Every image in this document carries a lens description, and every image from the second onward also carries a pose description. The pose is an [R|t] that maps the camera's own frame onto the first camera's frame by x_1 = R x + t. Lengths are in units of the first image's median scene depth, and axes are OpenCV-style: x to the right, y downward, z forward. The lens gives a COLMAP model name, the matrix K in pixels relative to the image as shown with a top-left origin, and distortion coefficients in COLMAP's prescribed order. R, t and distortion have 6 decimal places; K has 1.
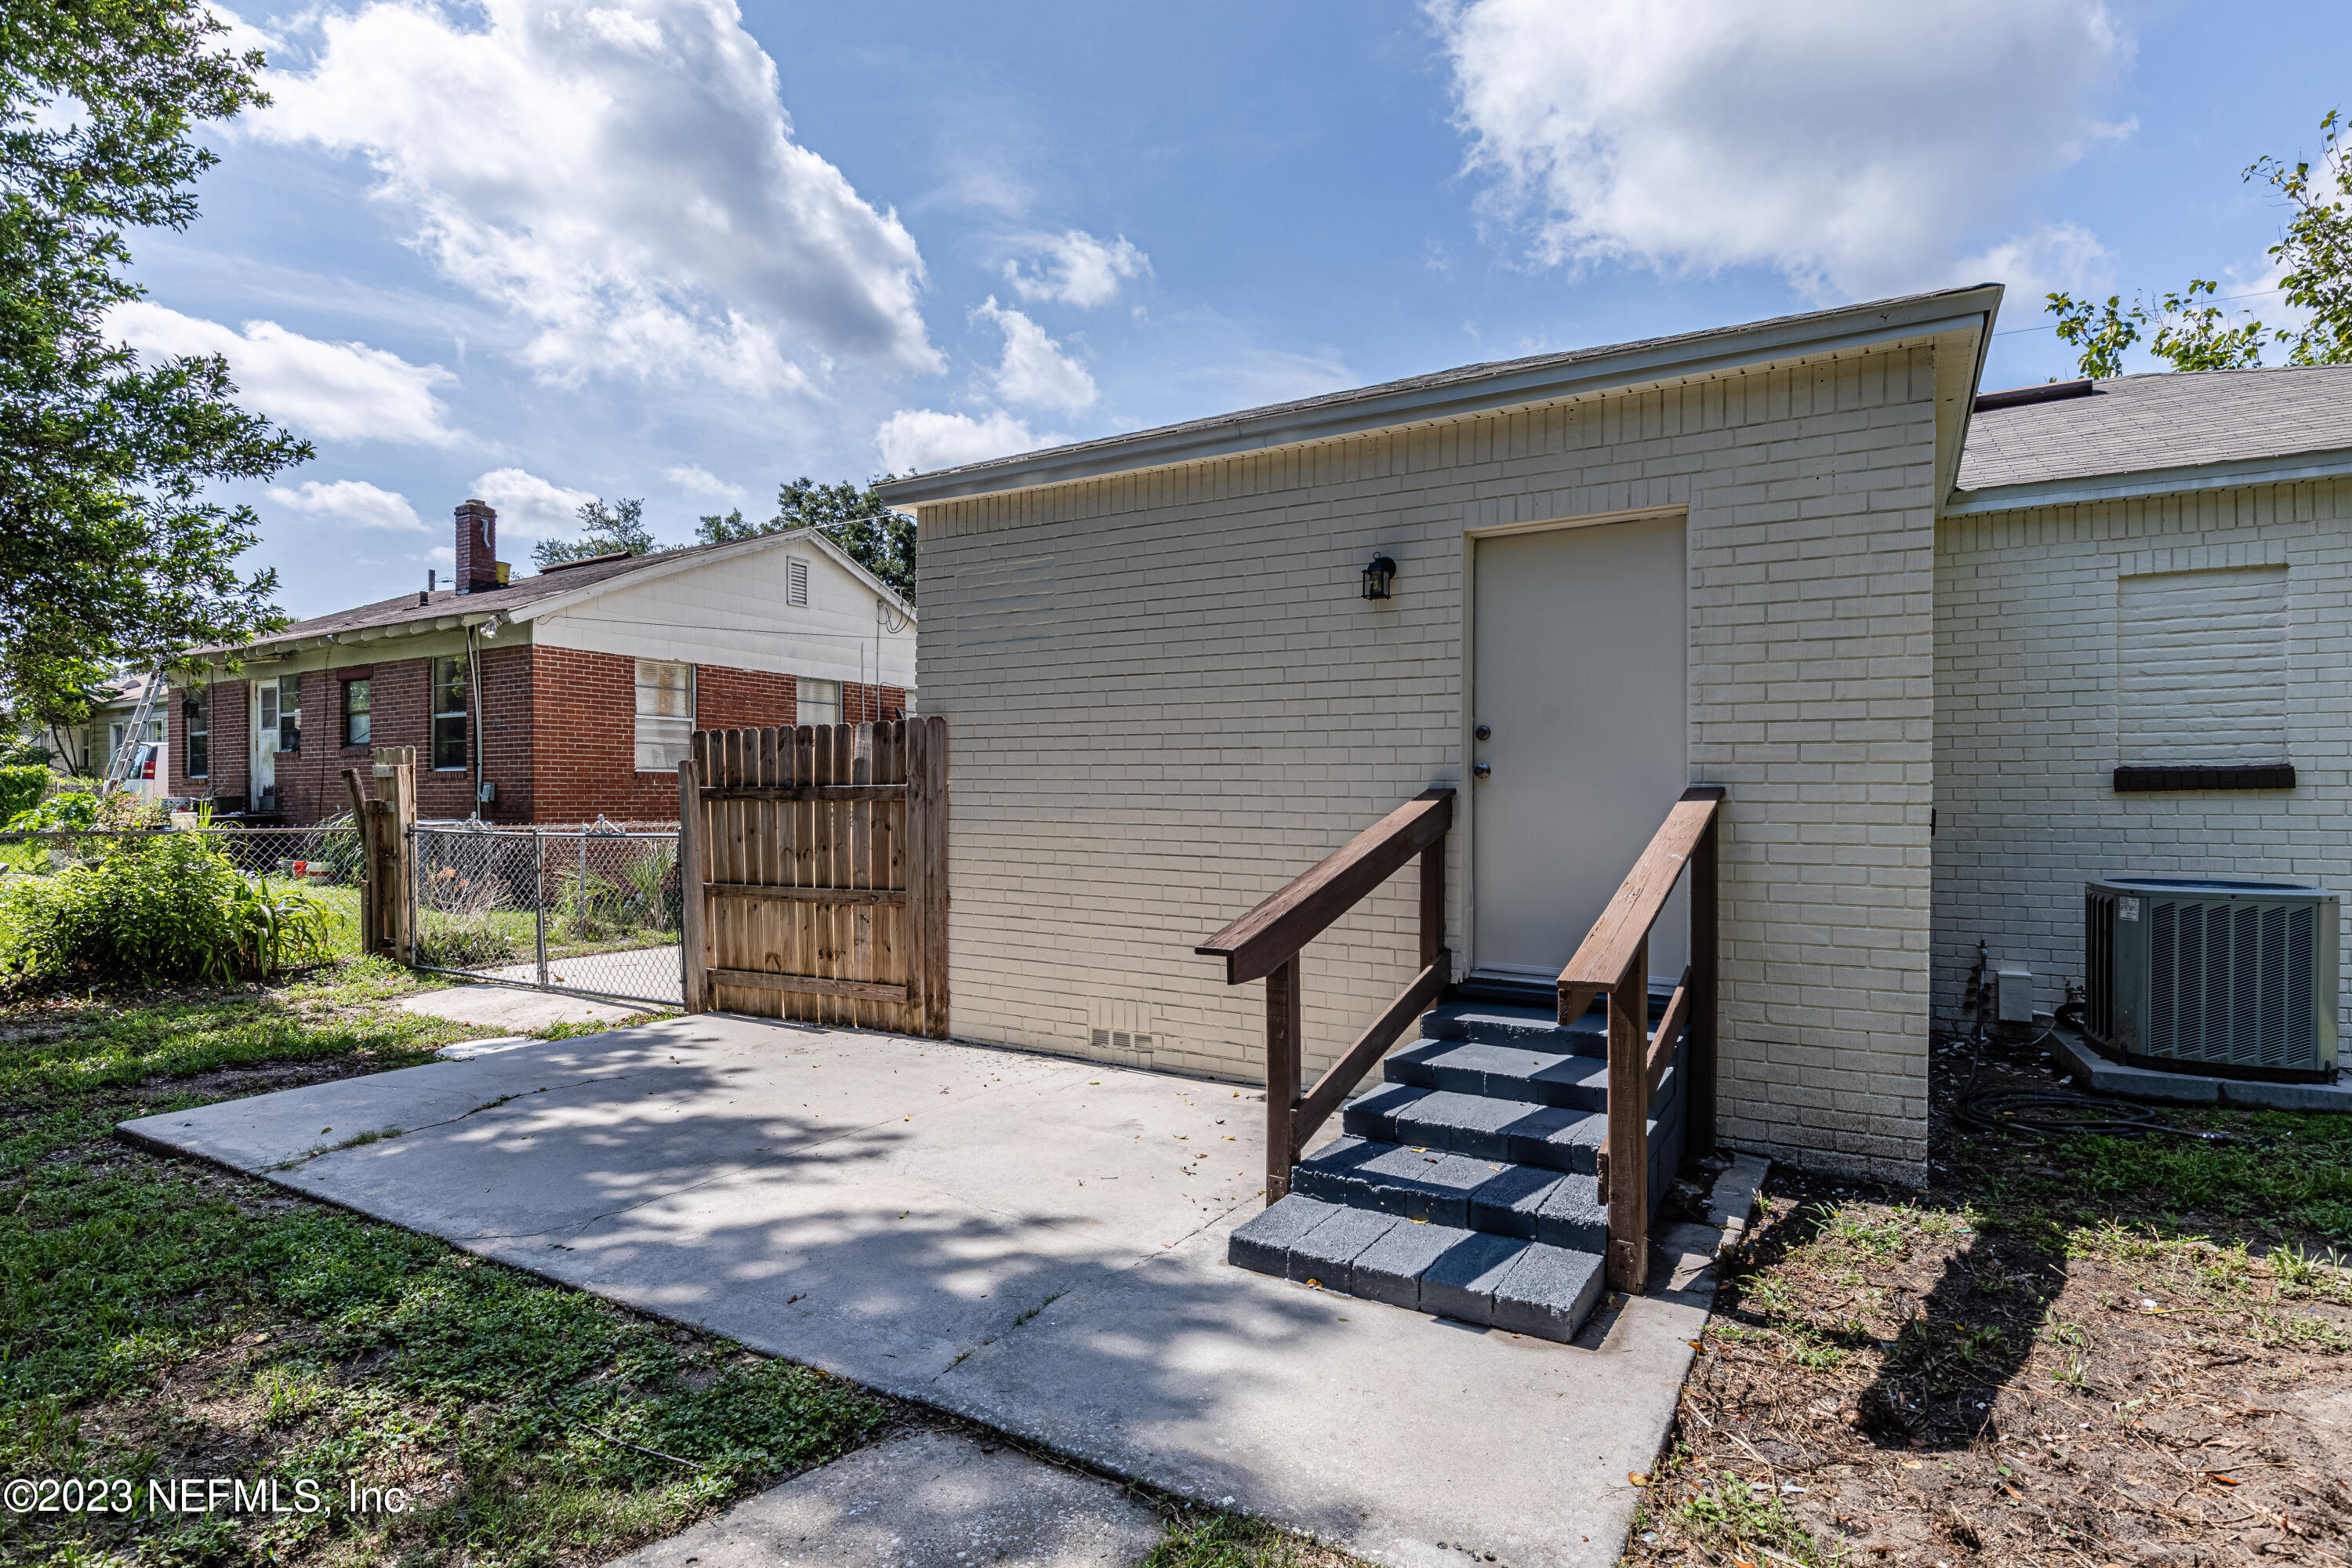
lens RADIAL K [[1169.1, 0, 1172.2], [0, 1169.1, 791.2], [0, 0, 1]] dist [-0.003251, -0.000019]
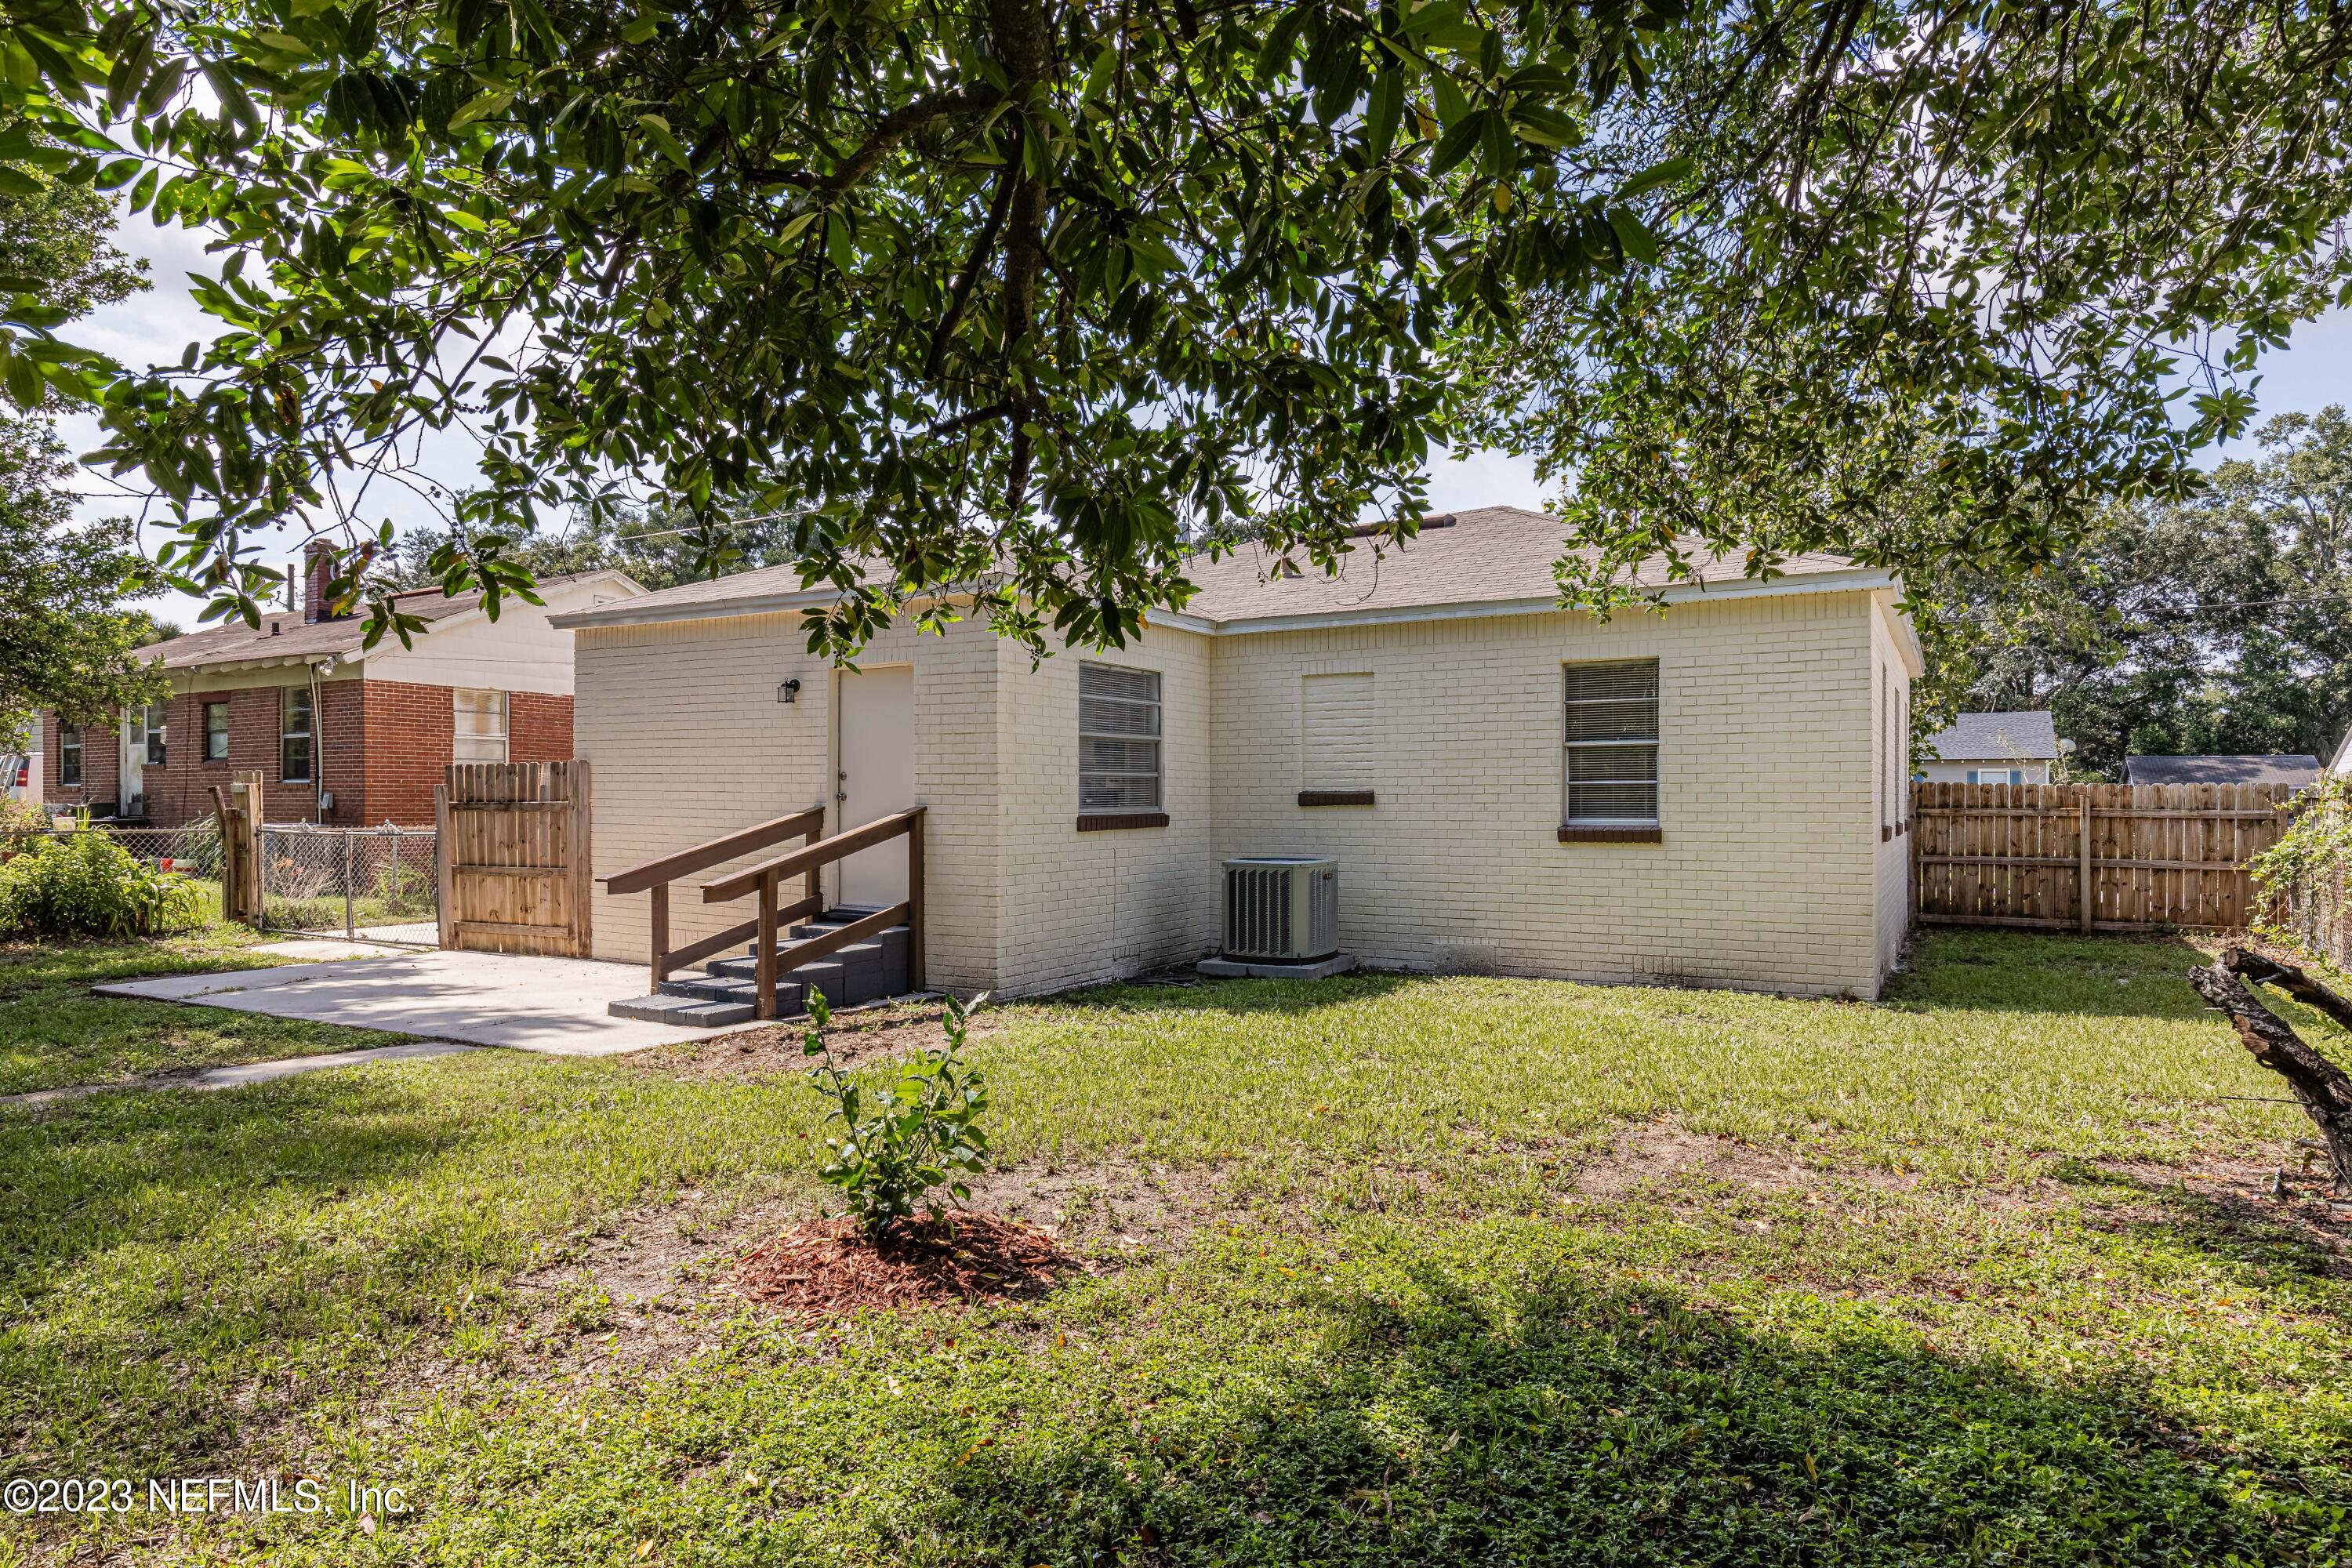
lens RADIAL K [[1338.8, 0, 1179.6], [0, 1338.8, 787.3], [0, 0, 1]] dist [0.000812, 0.000377]
pose [[0.999855, 0.000528, 0.017046, 0.423114], [-0.000490, 0.999997, -0.002230, -0.015503], [-0.017047, 0.002222, 0.999852, -0.622121]]
